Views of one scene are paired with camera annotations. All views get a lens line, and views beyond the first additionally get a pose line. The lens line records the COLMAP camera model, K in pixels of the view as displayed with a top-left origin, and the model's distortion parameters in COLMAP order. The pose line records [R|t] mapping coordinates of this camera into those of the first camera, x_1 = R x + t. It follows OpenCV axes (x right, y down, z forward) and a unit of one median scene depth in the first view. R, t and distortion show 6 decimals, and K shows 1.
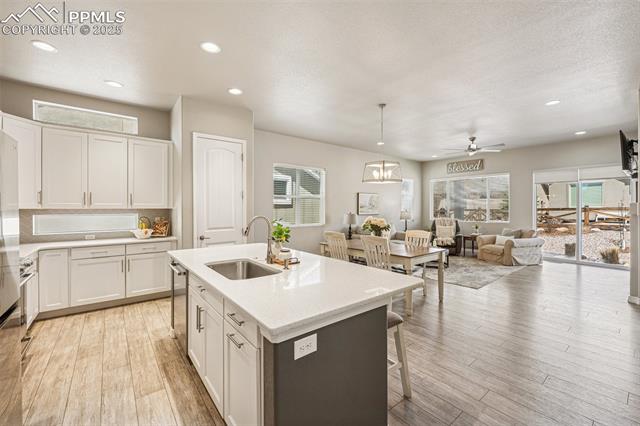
lens RADIAL K [[264.3, 0, 319.7], [0, 264.3, 208.8], [0, 0, 1]] dist [0.001219, -0.000468]
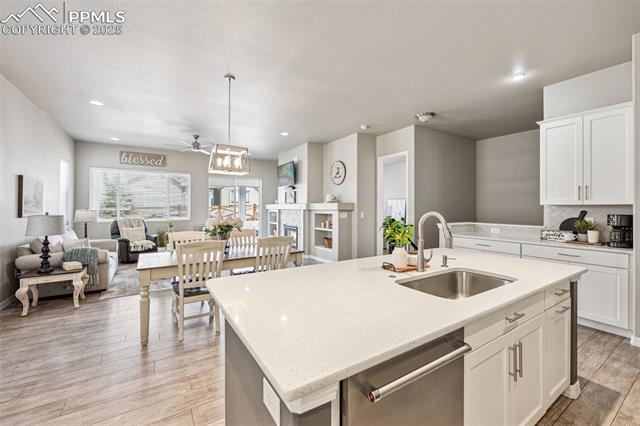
lens RADIAL K [[260.0, 0, 317.3], [0, 260.0, 206.4], [0, 0, 1]] dist [-0.000620, -0.000213]
pose [[0.111691, 0.004933, 0.993731, -0.289233], [0.000562, 0.999987, -0.005027, 0.003539], [-0.993743, 0.001120, 0.111687, 0.365661]]
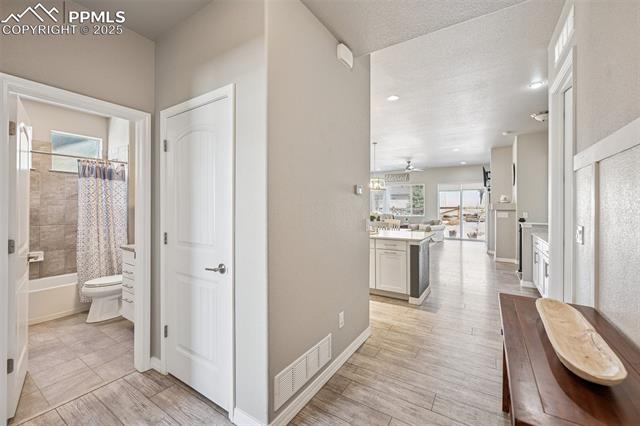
lens RADIAL K [[264.3, 0, 319.7], [0, 264.3, 208.8], [0, 0, 1]] dist [0.001219, -0.000468]
pose [[0.947809, 0.000172, 0.318839, -0.345346], [-0.001059, 0.999996, 0.002609, 0.006643], [-0.318837, -0.002811, 0.947805, -0.254801]]
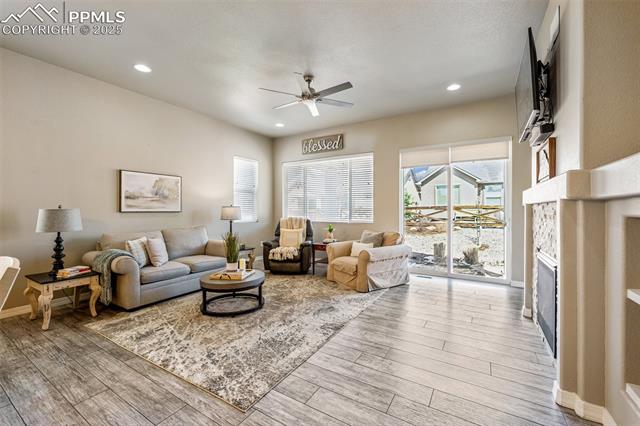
lens RADIAL K [[264.3, 0, 319.7], [0, 264.3, 208.8], [0, 0, 1]] dist [0.001219, -0.000468]
pose [[0.941106, 0.001532, 0.338108, 0.340859], [-0.000171, 0.999992, -0.004054, 0.018345], [-0.338112, 0.003758, 0.941098, 0.376340]]
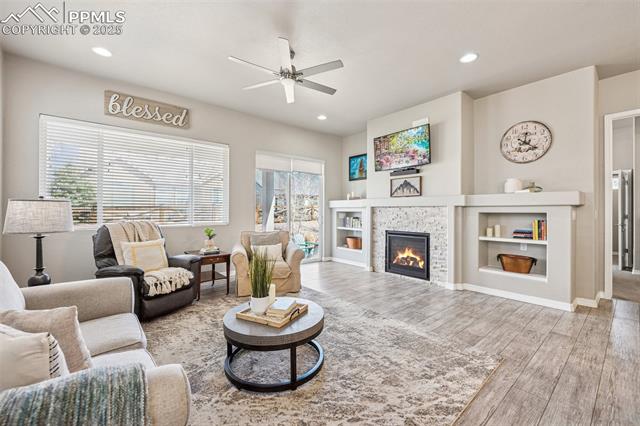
lens RADIAL K [[264.3, 0, 319.7], [0, 264.3, 208.8], [0, 0, 1]] dist [0.001219, -0.000468]
pose [[-0.021357, 0.005467, 0.999757, 0.074770], [-0.001027, 0.999984, -0.005491, 0.019442], [-0.999771, -0.001144, -0.021351, 0.800088]]
